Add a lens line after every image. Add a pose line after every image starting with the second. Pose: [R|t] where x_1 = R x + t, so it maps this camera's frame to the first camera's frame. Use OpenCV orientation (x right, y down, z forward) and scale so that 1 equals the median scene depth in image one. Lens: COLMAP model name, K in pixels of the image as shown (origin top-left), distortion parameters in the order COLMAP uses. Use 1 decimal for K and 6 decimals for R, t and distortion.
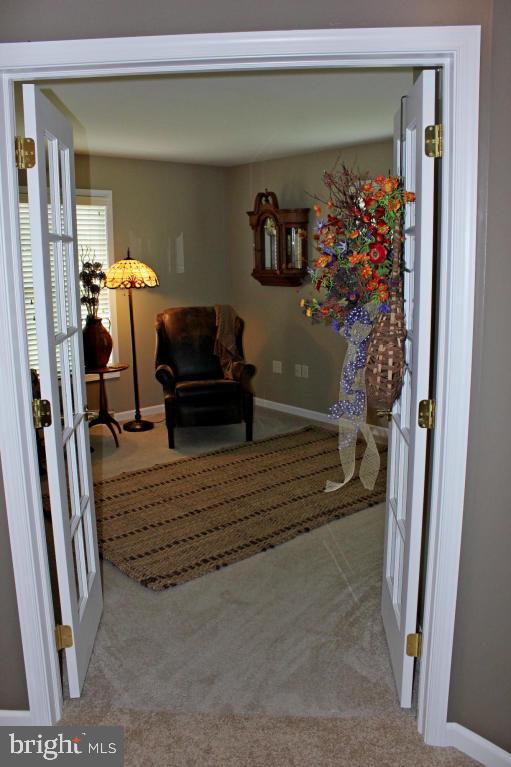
lens RADIAL K [[637.1, 0, 255.5], [0, 637.1, 383.5], [0, 0, 1]] dist [-0.174753, 0.147432]
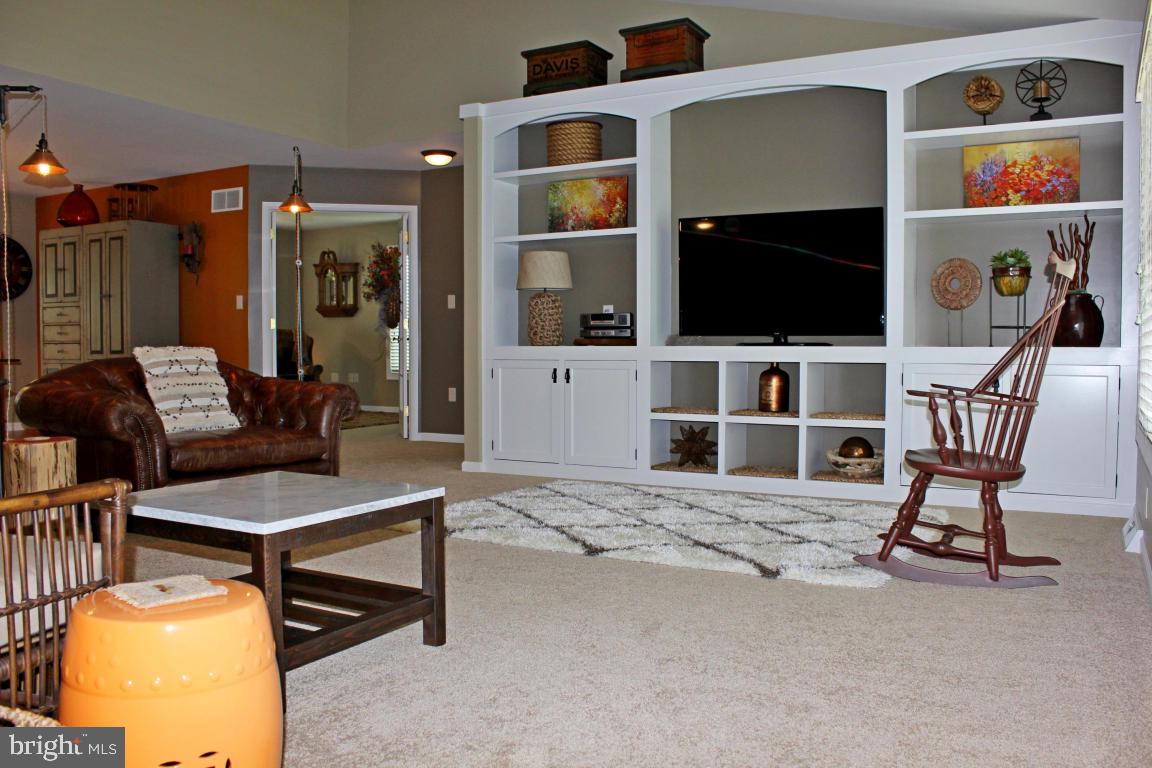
lens RADIAL K [[956.9, 0, 576.0], [0, 956.9, 384.0], [0, 0, 1]] dist [-0.174753, 0.147432]
pose [[0.947296, 0.001775, 0.320355, -0.133043], [0.049771, 0.987028, -0.152641, 0.340747], [-0.316470, 0.160541, 0.934919, -1.105993]]
